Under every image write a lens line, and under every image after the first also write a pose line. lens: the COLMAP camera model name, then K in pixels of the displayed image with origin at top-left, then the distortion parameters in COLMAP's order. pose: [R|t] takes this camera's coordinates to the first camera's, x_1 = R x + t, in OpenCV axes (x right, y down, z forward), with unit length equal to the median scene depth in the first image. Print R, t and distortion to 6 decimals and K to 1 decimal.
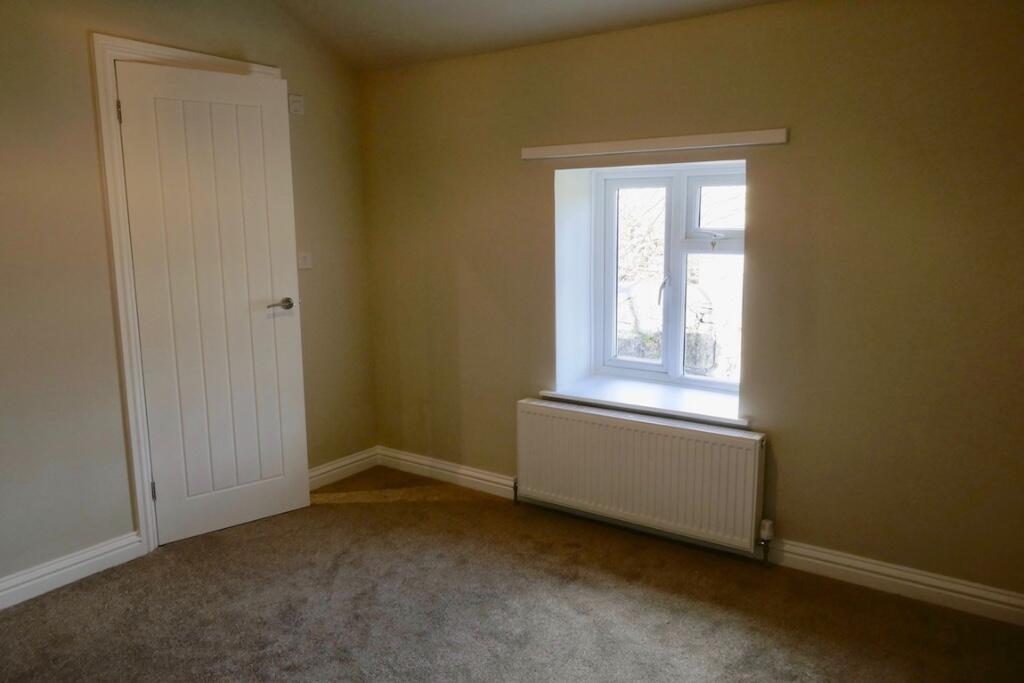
lens RADIAL K [[732.3, 0, 511.6], [0, 732.3, 341.8], [0, 0, 1]] dist [-0.018414, 0.004493]
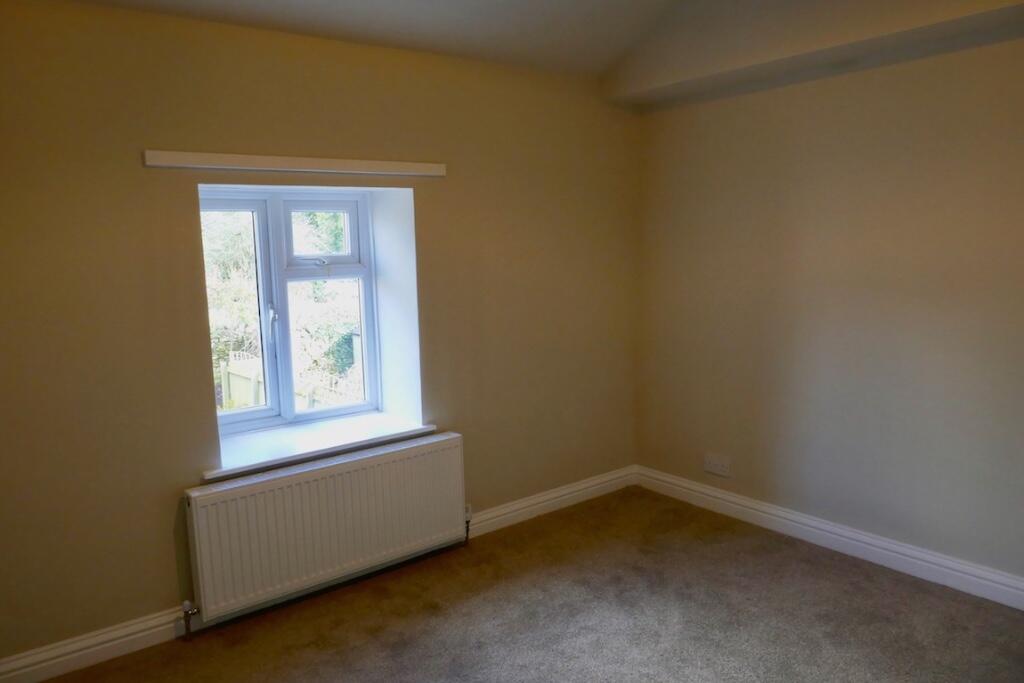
lens RADIAL K [[732.3, 0, 511.0], [0, 732.3, 341.9], [0, 0, 1]] dist [-0.018414, 0.004493]
pose [[0.284710, -0.137402, 0.948715, -0.602796], [0.177843, 0.980065, 0.088571, -0.082253], [-0.941972, 0.143505, 0.303470, 0.484177]]
